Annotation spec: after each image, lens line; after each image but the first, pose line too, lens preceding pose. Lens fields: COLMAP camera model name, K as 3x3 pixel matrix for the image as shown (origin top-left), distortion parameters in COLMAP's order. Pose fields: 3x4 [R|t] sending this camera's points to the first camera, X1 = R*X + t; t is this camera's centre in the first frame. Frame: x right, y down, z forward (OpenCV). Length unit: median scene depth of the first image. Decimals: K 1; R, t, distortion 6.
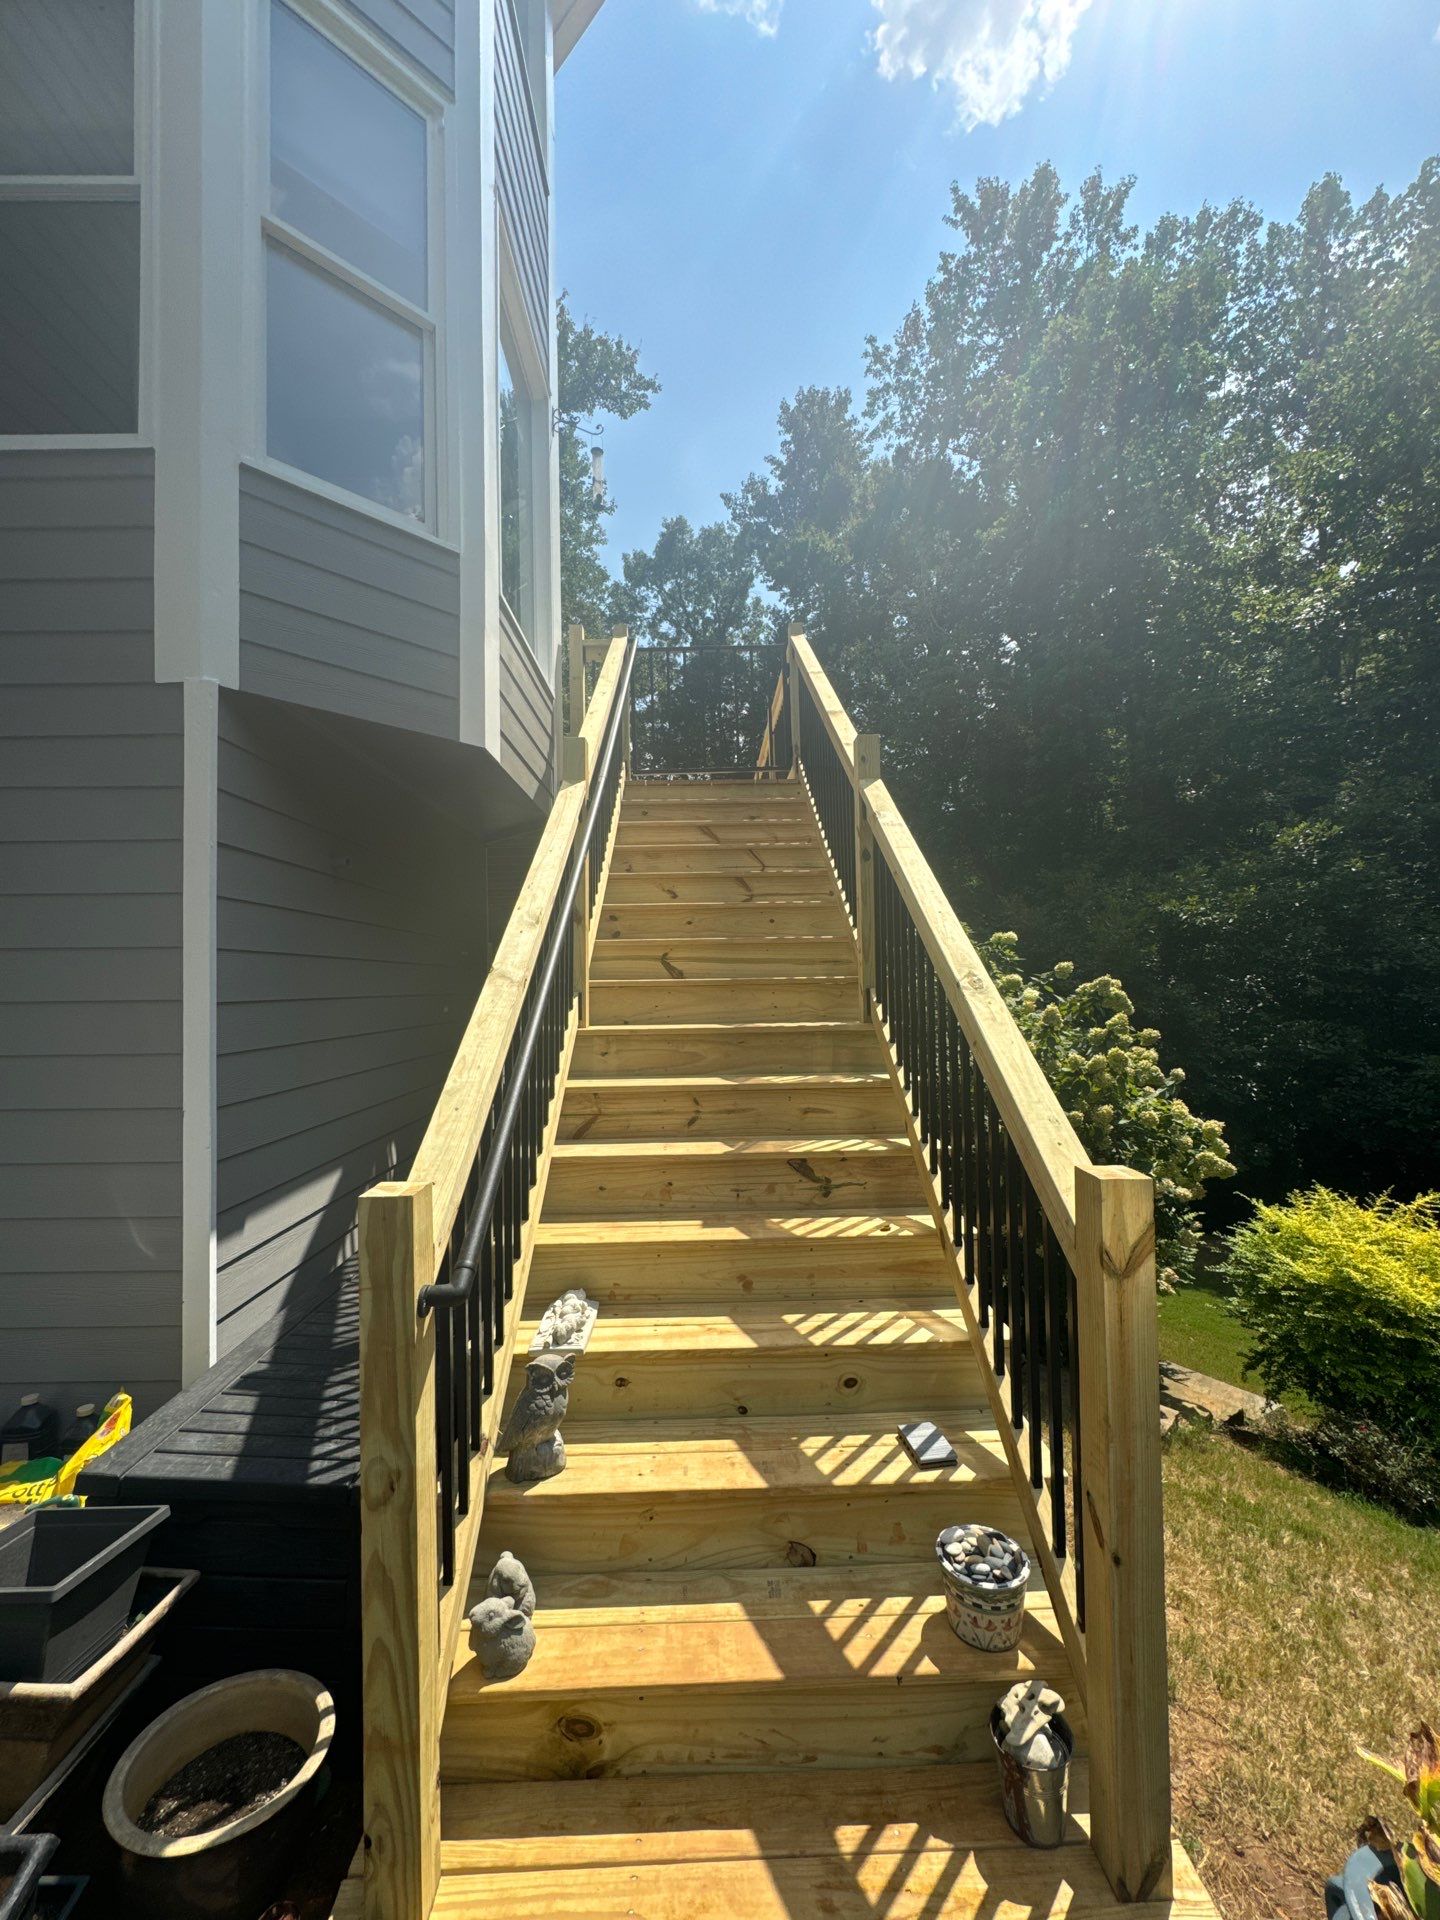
lens RADIAL K [[750.3, 0, 715.2], [0, 750.3, 976.0], [0, 0, 1]] dist [0.000736, -0.000154]
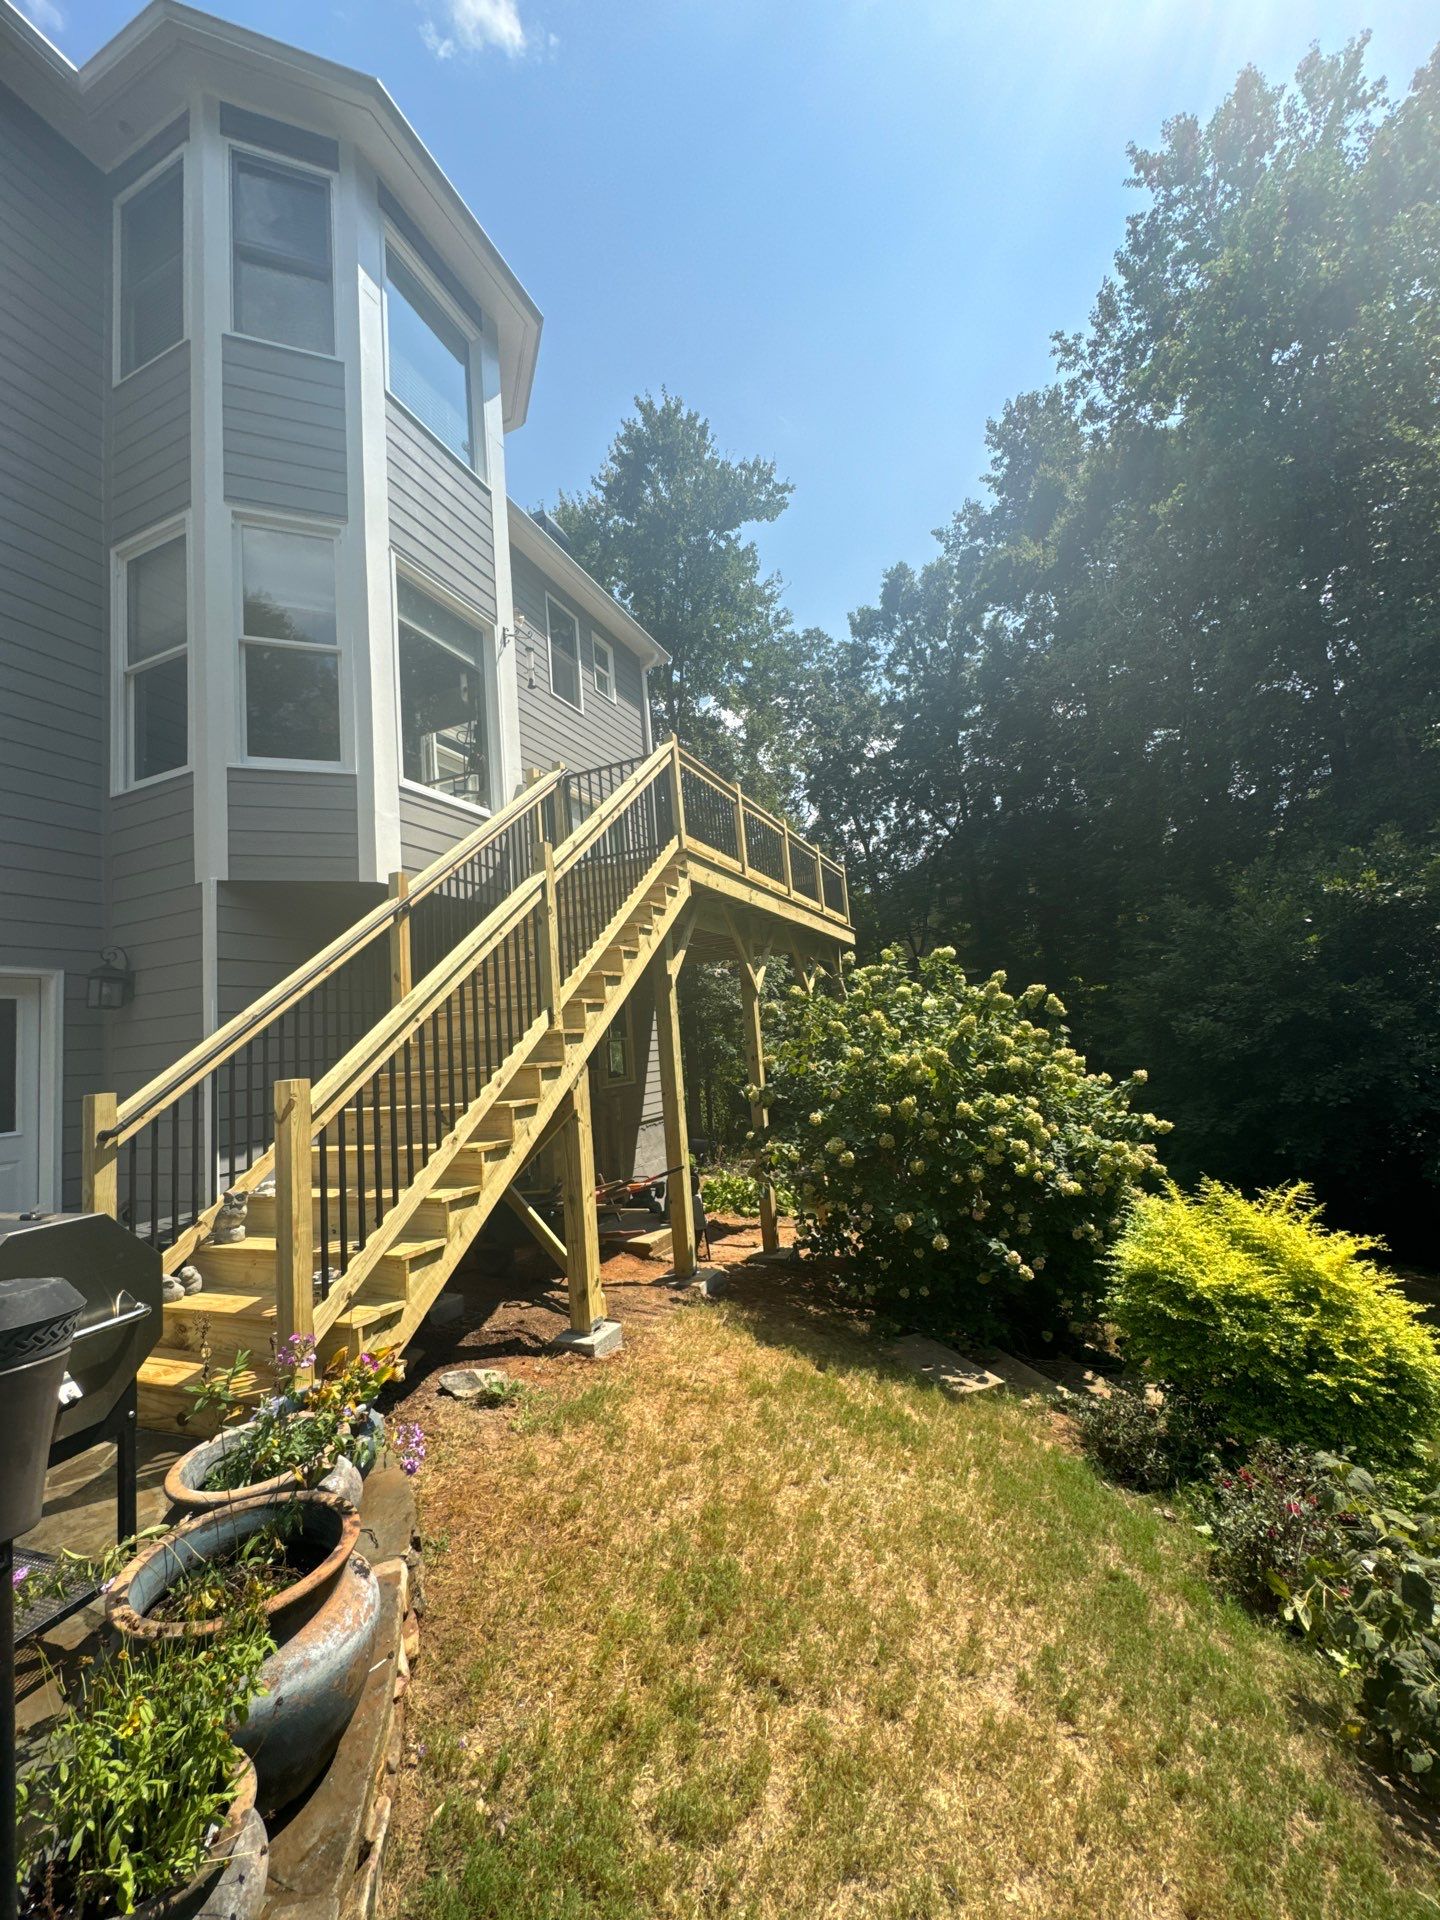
lens RADIAL K [[750.3, 0, 715.2], [0, 750.3, 976.0], [0, 0, 1]] dist [0.000736, -0.000154]
pose [[0.910050, -0.087225, -0.405218, 0.129550], [0.064075, 0.995461, -0.070374, 0.008911], [0.409517, 0.038080, 0.911508, -0.025981]]
